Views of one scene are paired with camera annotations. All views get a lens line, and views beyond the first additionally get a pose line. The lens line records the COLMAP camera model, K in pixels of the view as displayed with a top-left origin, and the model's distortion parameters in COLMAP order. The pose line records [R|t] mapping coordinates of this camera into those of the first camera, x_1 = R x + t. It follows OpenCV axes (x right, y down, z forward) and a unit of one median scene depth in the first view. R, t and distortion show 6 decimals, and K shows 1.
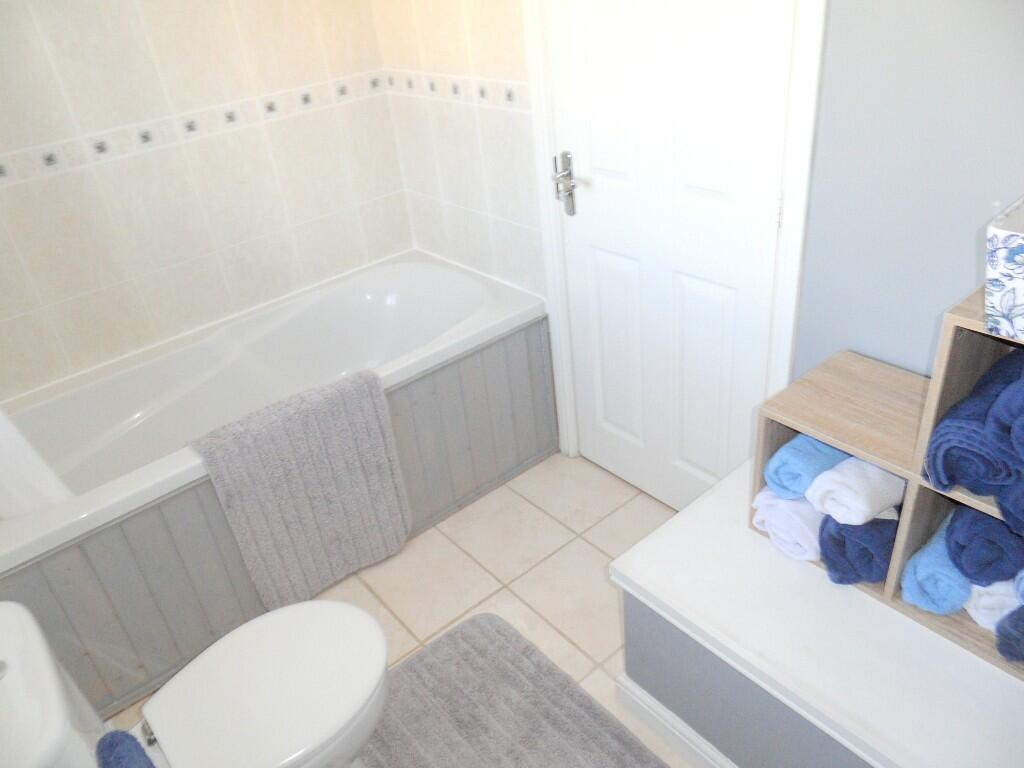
lens RADIAL K [[758.8, 0, 506.8], [0, 758.8, 385.0], [0, 0, 1]] dist [-0.029195, 0.031213]
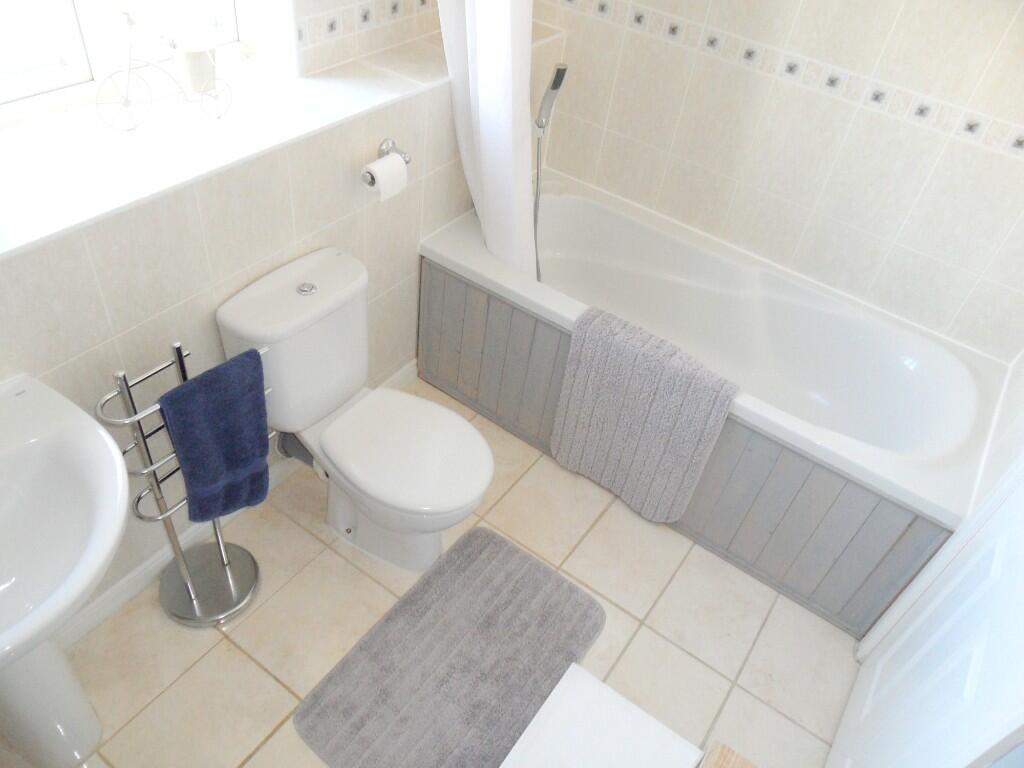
lens RADIAL K [[758.8, 0, 506.8], [0, 758.8, 385.0], [0, 0, 1]] dist [-0.029195, 0.031213]
pose [[0.249231, 0.750252, -0.612377, 0.317581], [-0.614850, 0.611126, 0.498482, -0.305369], [0.748227, 0.252283, 0.613604, 0.158206]]
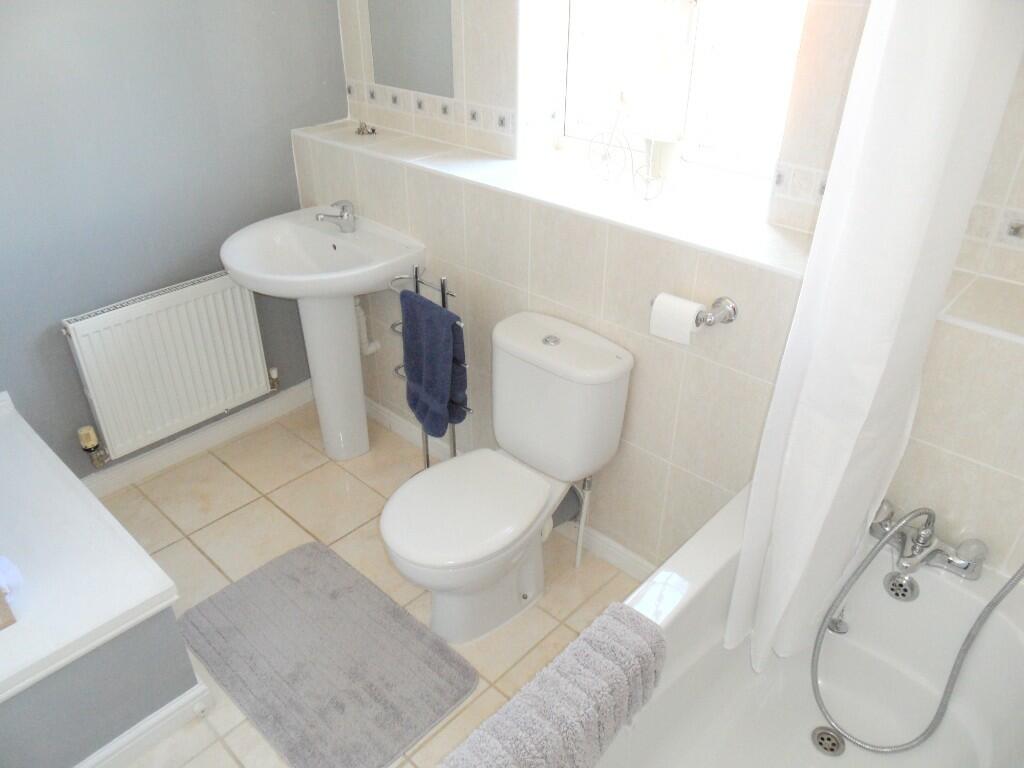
lens RADIAL K [[758.8, 0, 506.8], [0, 758.8, 385.0], [0, 0, 1]] dist [-0.029195, 0.031213]
pose [[-0.986374, 0.155533, -0.053629, -0.223306], [0.022908, 0.452644, 0.891397, -0.591574], [0.162917, 0.878022, -0.450039, 0.920104]]
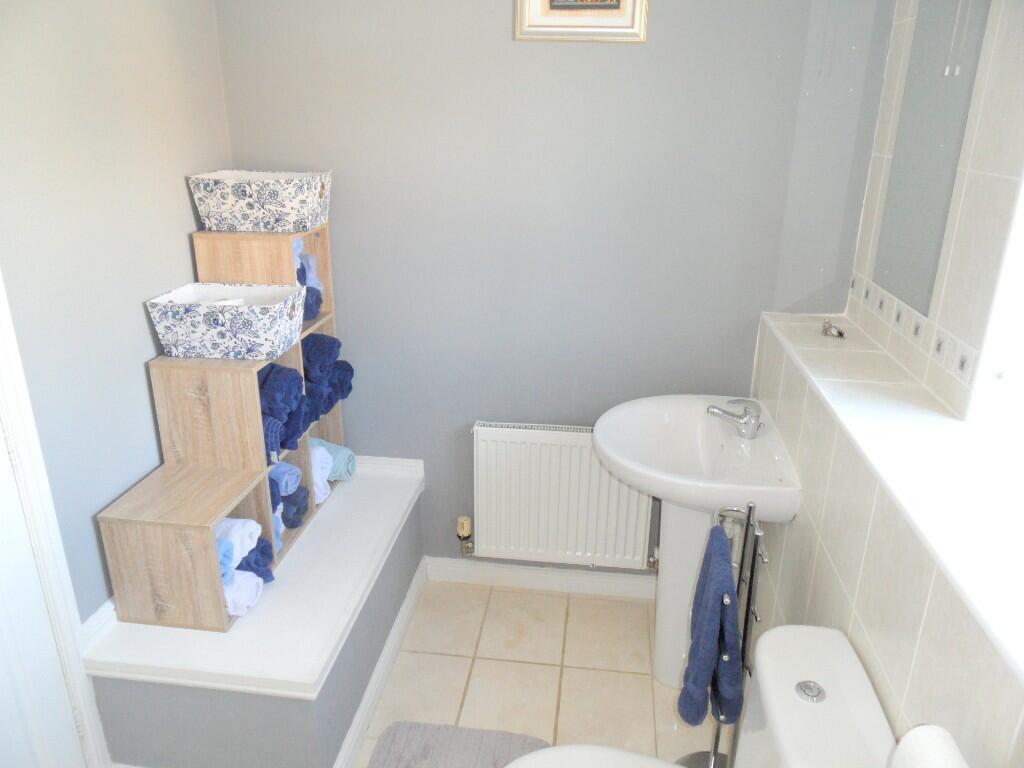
lens RADIAL K [[758.8, 0, 506.8], [0, 758.8, 385.0], [0, 0, 1]] dist [-0.029195, 0.031213]
pose [[-0.682261, -0.153873, 0.714733, -0.551926], [0.435984, 0.699128, 0.566690, -0.399518], [-0.586888, 0.698242, -0.409902, 0.684868]]
